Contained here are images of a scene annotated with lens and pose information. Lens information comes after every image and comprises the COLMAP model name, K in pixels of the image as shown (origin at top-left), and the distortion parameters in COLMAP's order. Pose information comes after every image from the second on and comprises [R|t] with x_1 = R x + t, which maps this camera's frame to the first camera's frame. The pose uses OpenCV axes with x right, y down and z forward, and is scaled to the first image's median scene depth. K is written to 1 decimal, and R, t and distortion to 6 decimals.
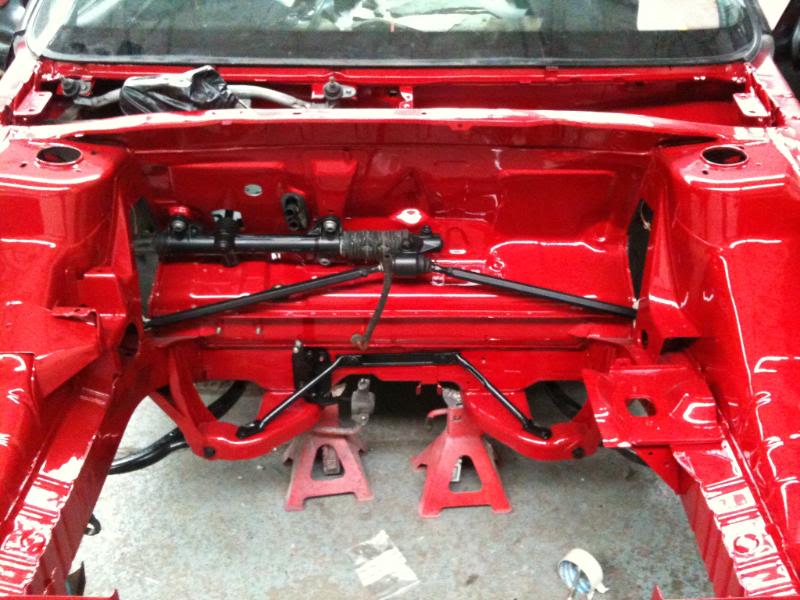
lens RADIAL K [[855.2, 0, 404.3], [0, 855.2, 302.4], [0, 0, 1]] dist [0.190360, -0.551266]
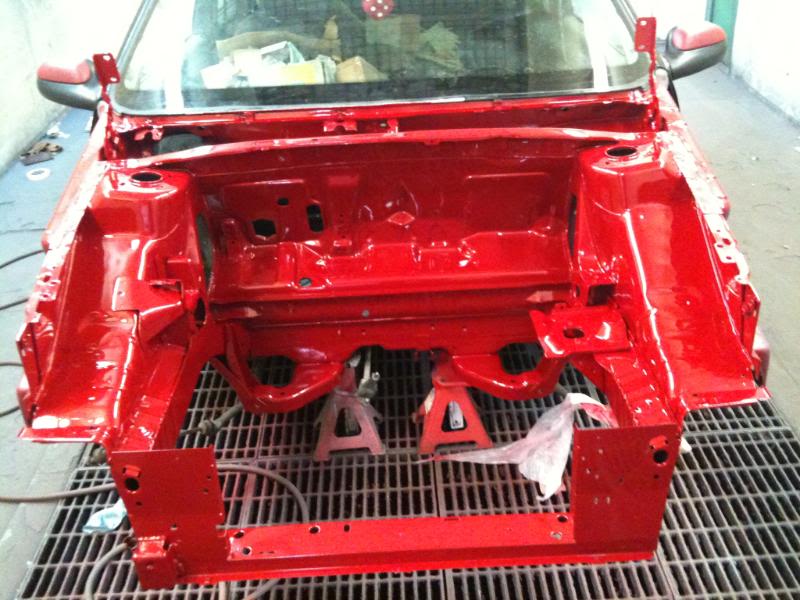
lens RADIAL K [[855.2, 0, 404.3], [0, 855.2, 302.4], [0, 0, 1]] dist [0.190360, -0.551266]
pose [[0.998517, -0.054007, -0.006849, 0.015048], [0.053220, 0.994871, -0.086014, 0.158136], [0.011460, 0.085522, 0.996270, -0.336846]]
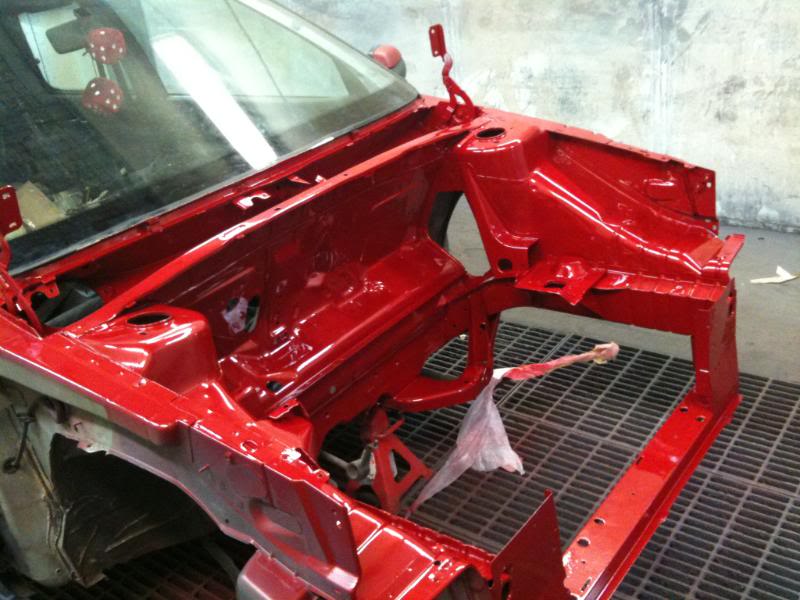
lens RADIAL K [[855.2, 0, 404.3], [0, 855.2, 302.4], [0, 0, 1]] dist [0.190360, -0.551266]
pose [[0.607501, -0.426760, 0.669939, -0.840848], [0.561911, 0.827017, 0.017280, -0.027938], [-0.561426, 0.365948, 0.742215, 0.043032]]
